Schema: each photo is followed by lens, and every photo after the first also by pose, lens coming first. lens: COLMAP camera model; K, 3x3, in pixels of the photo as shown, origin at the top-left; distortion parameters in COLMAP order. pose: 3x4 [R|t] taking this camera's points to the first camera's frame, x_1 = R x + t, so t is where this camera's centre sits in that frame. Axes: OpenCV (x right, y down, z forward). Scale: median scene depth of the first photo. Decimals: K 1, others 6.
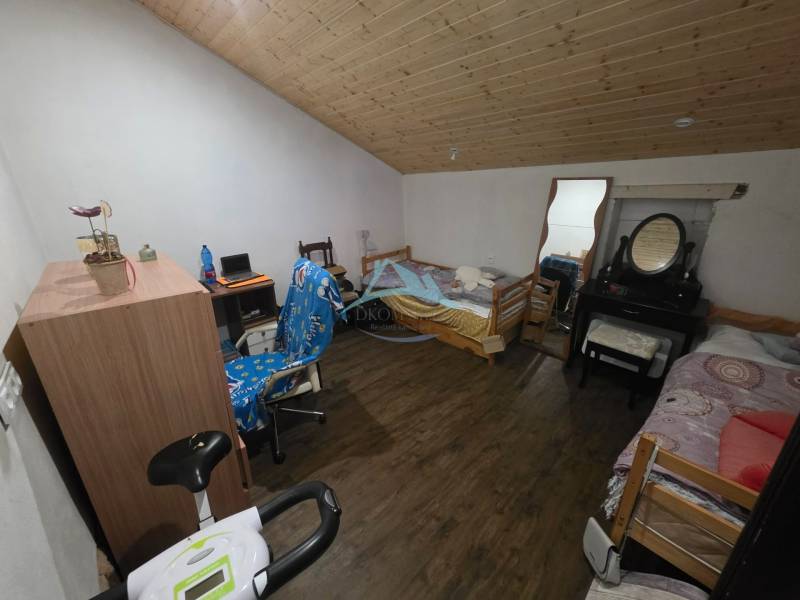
lens RADIAL K [[318.3, 0, 398.9], [0, 318.3, 299.7], [0, 0, 1]] dist [-0.001040, -0.000342]
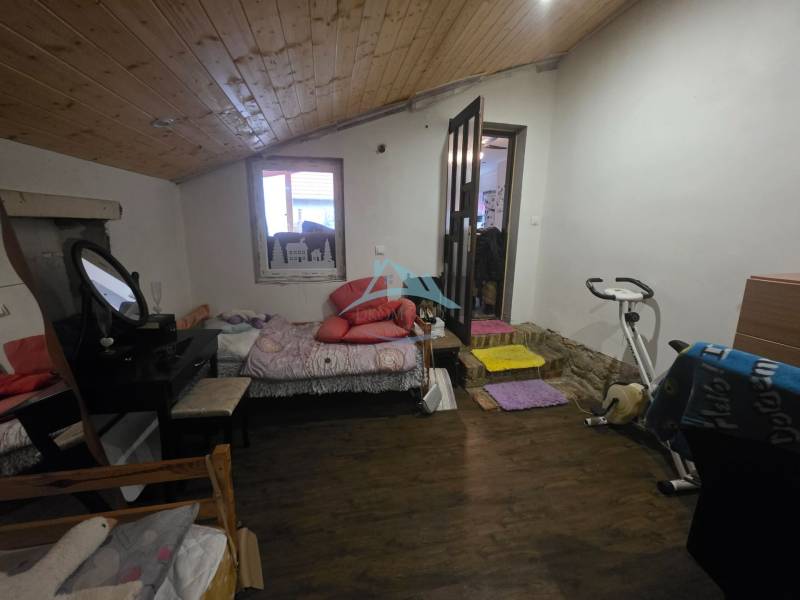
lens RADIAL K [[318.3, 0, 394.7], [0, 318.3, 294.4], [0, 0, 1]] dist [-0.001040, -0.000342]
pose [[-0.853641, -0.100289, 0.511115, -0.048699], [0.174546, 0.869469, 0.462123, -0.411429], [-0.490745, 0.483701, -0.724709, 1.367705]]
